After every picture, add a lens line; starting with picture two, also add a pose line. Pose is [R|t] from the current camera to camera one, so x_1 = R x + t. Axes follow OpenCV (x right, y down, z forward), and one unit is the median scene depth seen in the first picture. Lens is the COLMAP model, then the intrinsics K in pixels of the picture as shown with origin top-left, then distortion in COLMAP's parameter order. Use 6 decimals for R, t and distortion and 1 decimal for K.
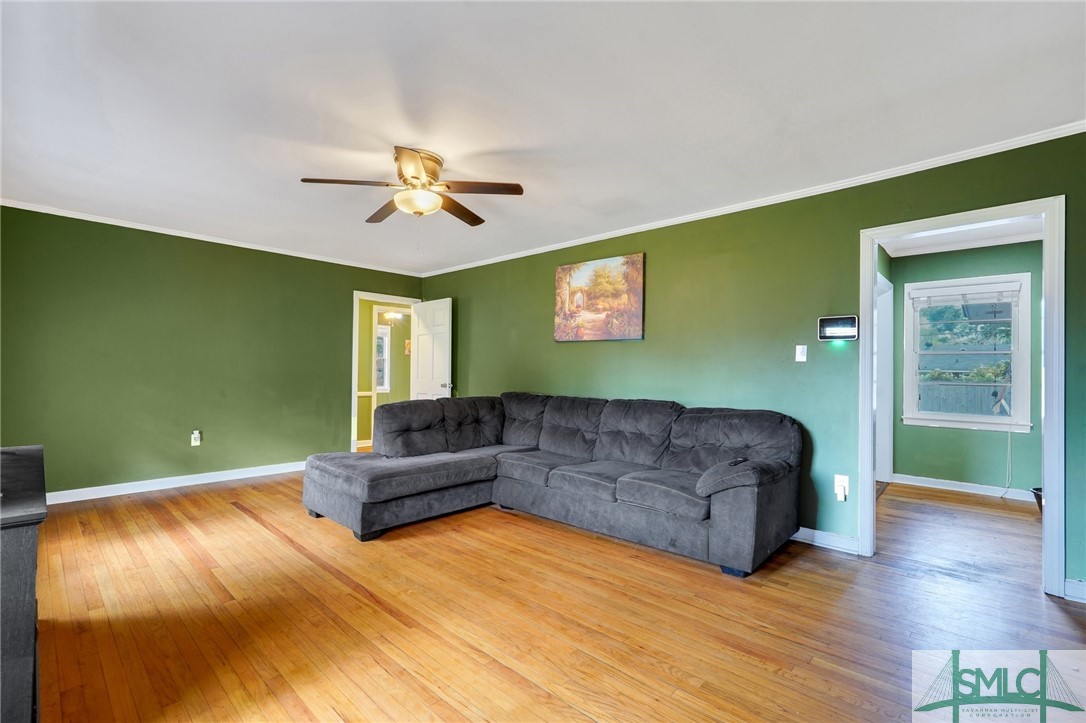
lens RADIAL K [[498.5, 0, 542.1], [0, 498.5, 367.2], [0, 0, 1]] dist [-0.005446, -0.000039]
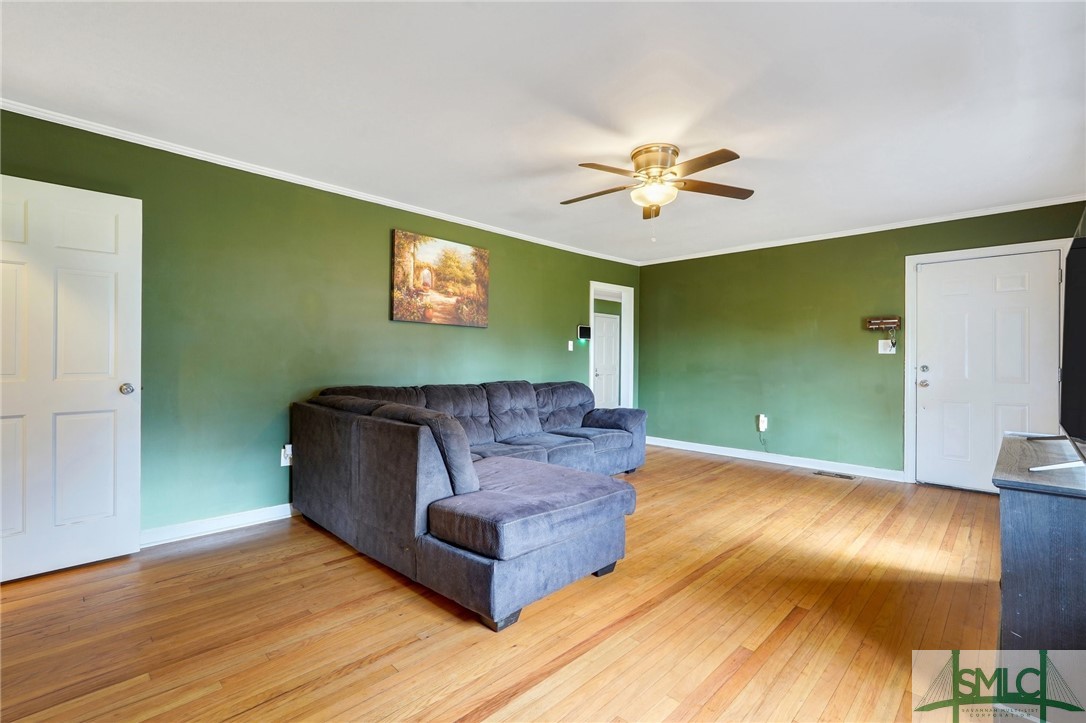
lens RADIAL K [[498.5, 0, 542.1], [0, 498.5, 357.8], [0, 0, 1]] dist [-0.005446, -0.000039]
pose [[-0.006162, -0.009790, 0.999933, -0.860149], [-0.015624, 0.999831, 0.009693, -0.002105], [-0.999859, -0.015564, -0.006314, 0.828989]]
